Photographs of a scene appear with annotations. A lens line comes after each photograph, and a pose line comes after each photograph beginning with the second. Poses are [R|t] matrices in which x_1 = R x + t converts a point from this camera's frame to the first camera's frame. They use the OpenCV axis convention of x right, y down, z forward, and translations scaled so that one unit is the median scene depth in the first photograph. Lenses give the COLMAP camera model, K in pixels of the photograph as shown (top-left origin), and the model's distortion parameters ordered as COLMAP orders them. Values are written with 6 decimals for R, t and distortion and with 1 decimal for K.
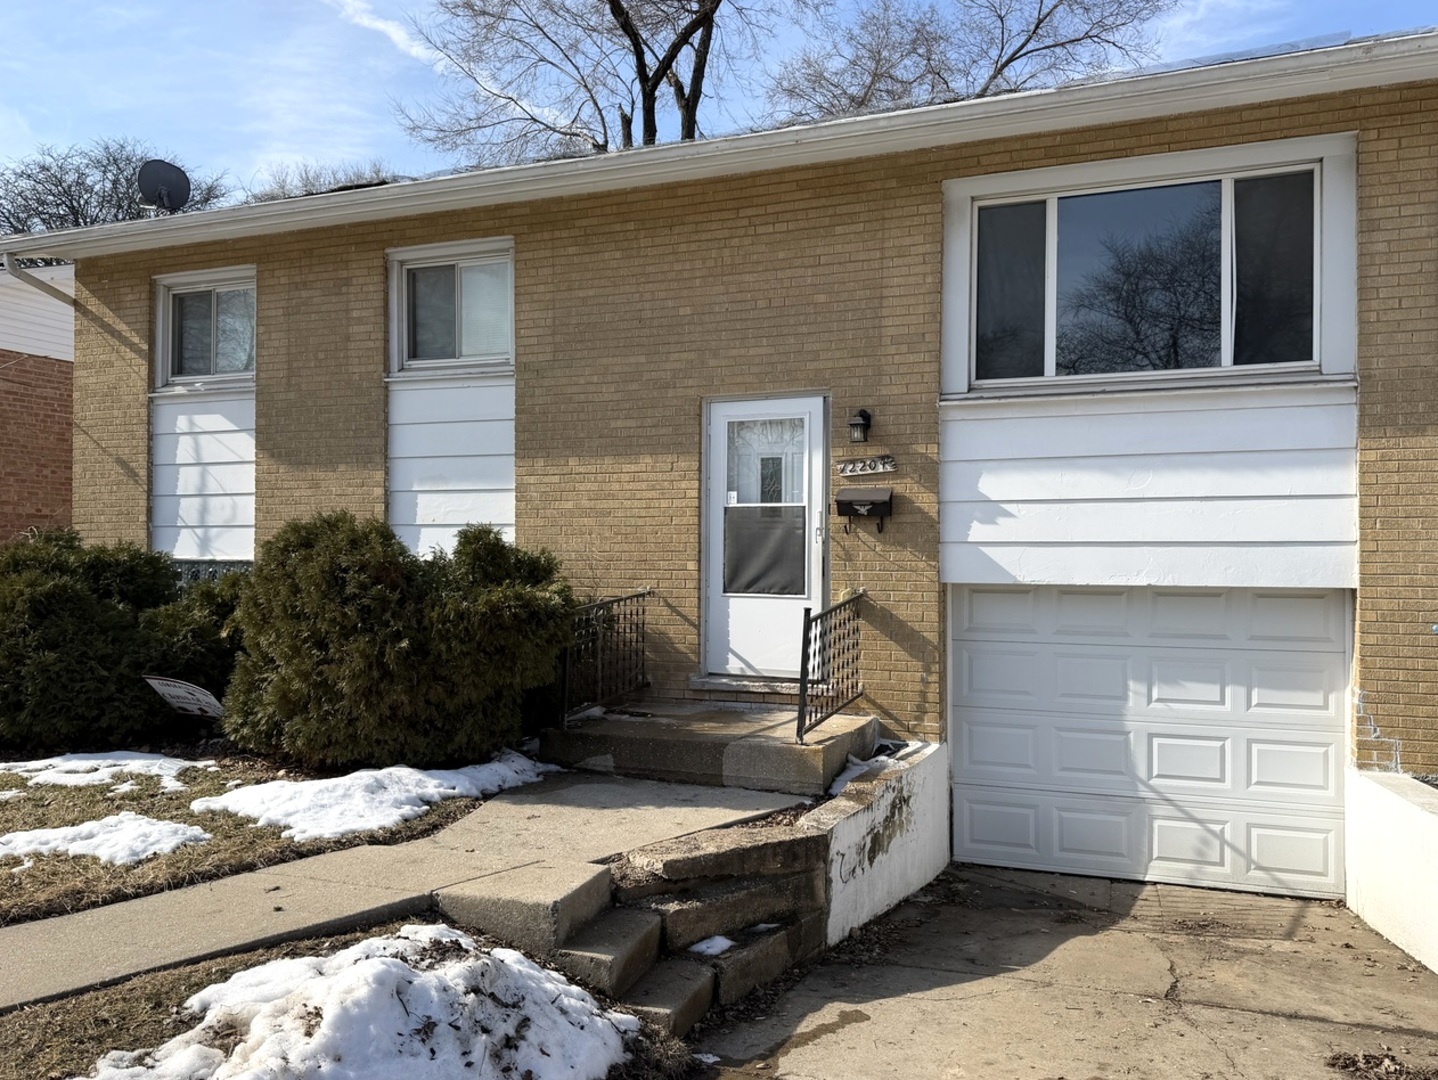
lens RADIAL K [[1104.1, 0, 719.3], [0, 1104.1, 547.4], [0, 0, 1]] dist [0.020921, -0.020843]
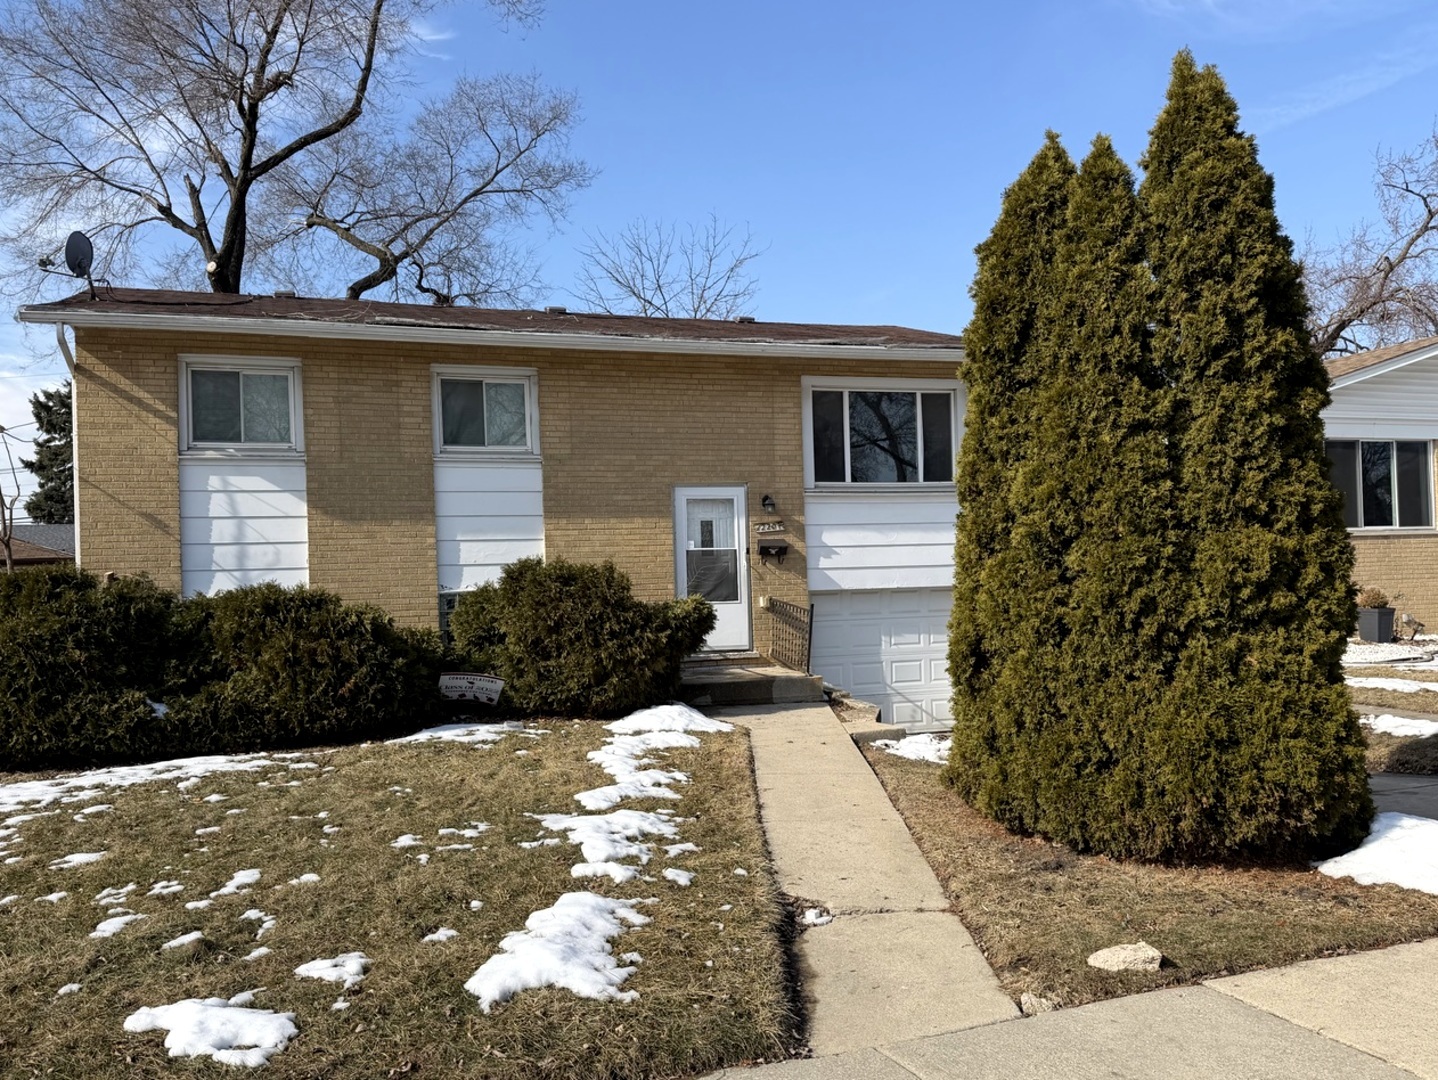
lens RADIAL K [[1004.1, 0, 718.4], [0, 1004.1, 539.4], [0, 0, 1]] dist [-0.002025, 0.003702]
pose [[0.771824, -0.001597, 0.635834, -0.912786], [0.027566, 0.999141, -0.030951, -0.004729], [-0.635238, 0.041416, 0.771205, -0.192475]]
